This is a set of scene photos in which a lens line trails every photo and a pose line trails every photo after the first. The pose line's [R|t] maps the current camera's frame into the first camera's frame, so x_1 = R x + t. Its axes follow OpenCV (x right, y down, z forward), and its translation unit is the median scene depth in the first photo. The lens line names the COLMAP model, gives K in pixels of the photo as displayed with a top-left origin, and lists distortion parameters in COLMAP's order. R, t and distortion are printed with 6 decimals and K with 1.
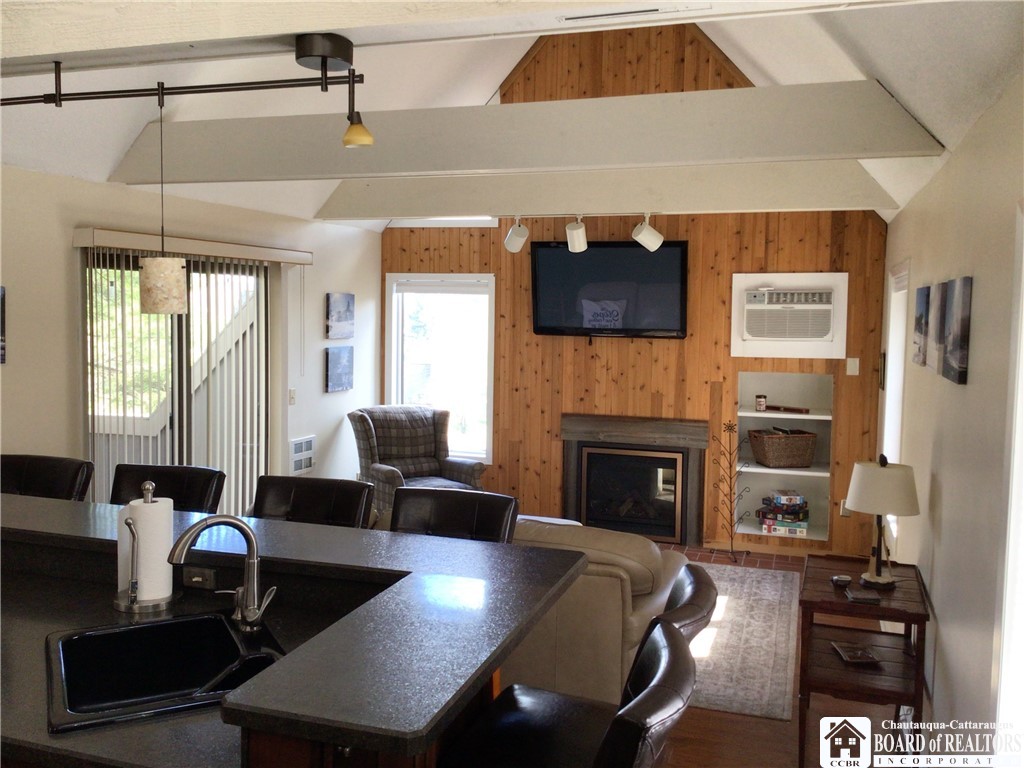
lens RADIAL K [[915.9, 0, 505.8], [0, 915.9, 377.3], [0, 0, 1]] dist [0.143569, -0.286960]
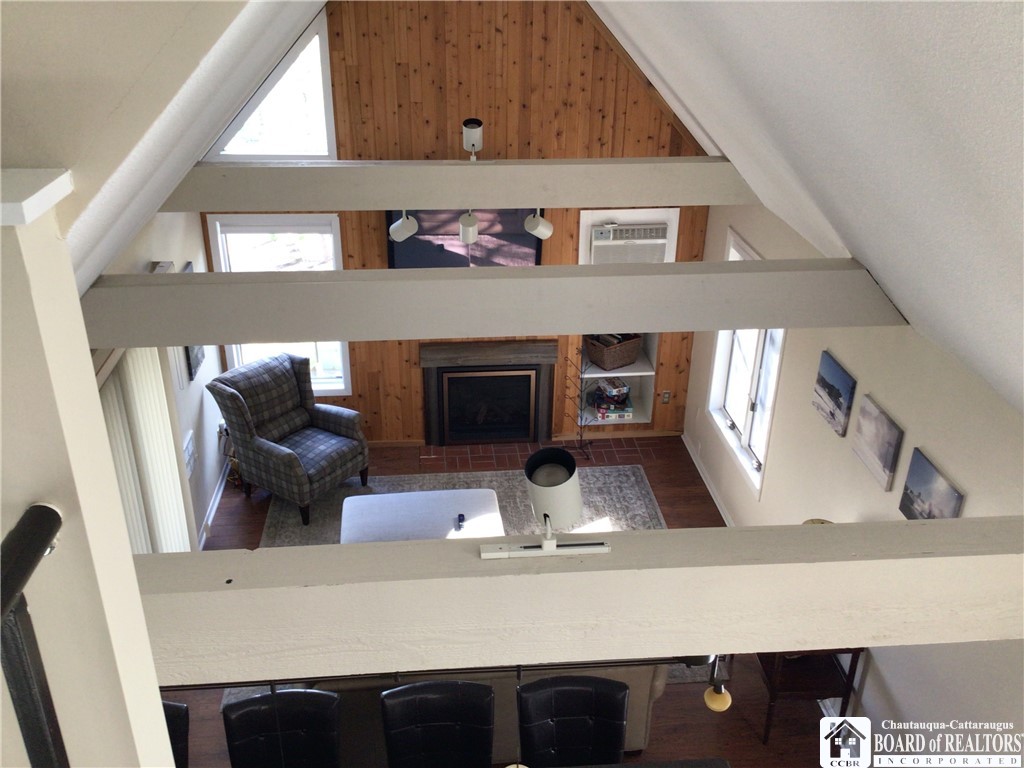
lens RADIAL K [[915.9, 0, 505.8], [0, 915.9, 377.3], [0, 0, 1]] dist [0.143569, -0.286960]
pose [[0.916320, -0.183803, 0.355773, -0.239034], [0.032693, 0.919811, 0.390998, -0.347702], [-0.399111, -0.346648, 0.848850, 0.075522]]
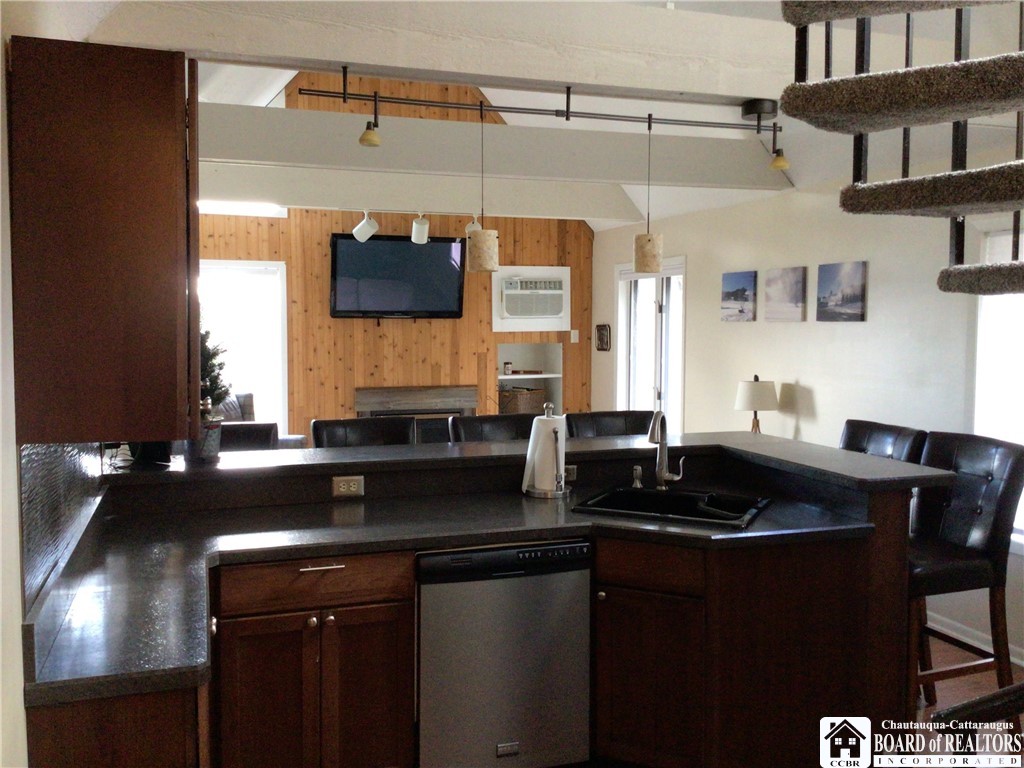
lens RADIAL K [[915.9, 0, 505.8], [0, 915.9, 377.3], [0, 0, 1]] dist [0.143569, -0.286960]
pose [[0.797983, -0.055722, 0.600099, -0.493347], [0.058371, 0.998181, 0.015066, 0.021331], [-0.599847, 0.023006, 0.799784, -0.007902]]
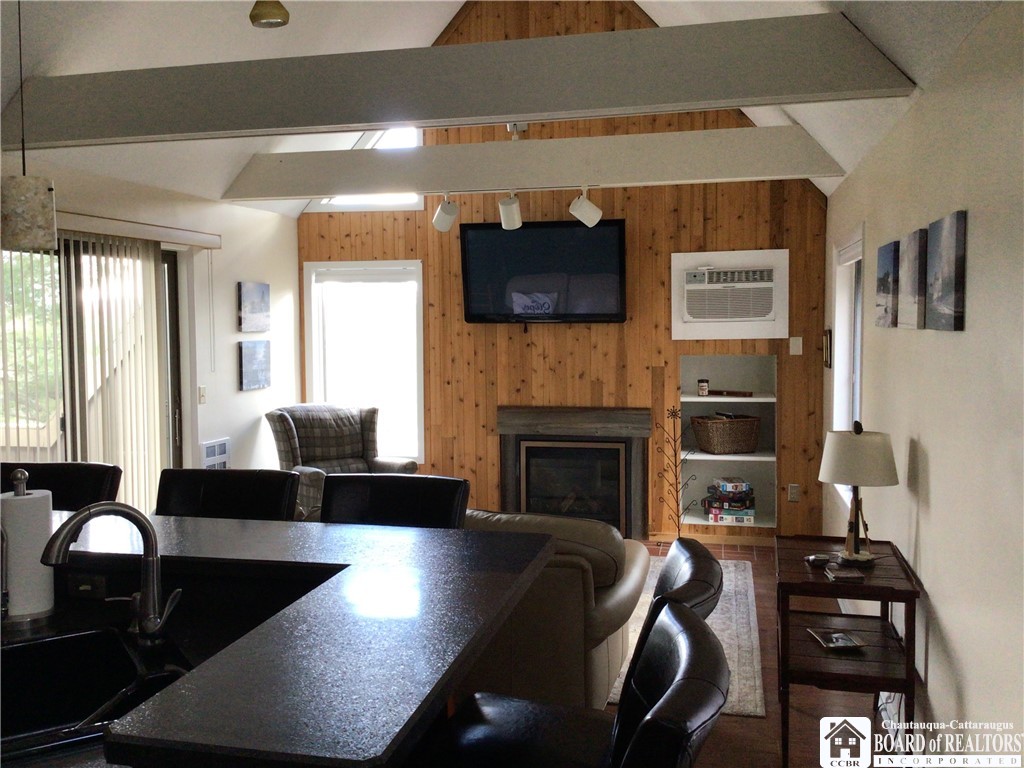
lens RADIAL K [[915.9, 0, 505.8], [0, 915.9, 377.3], [0, 0, 1]] dist [0.143569, -0.286960]
pose [[0.995876, -0.028726, 0.086062, -0.011506], [0.029814, 0.999491, -0.011383, 0.022029], [-0.085692, 0.013902, 0.996225, 0.061688]]
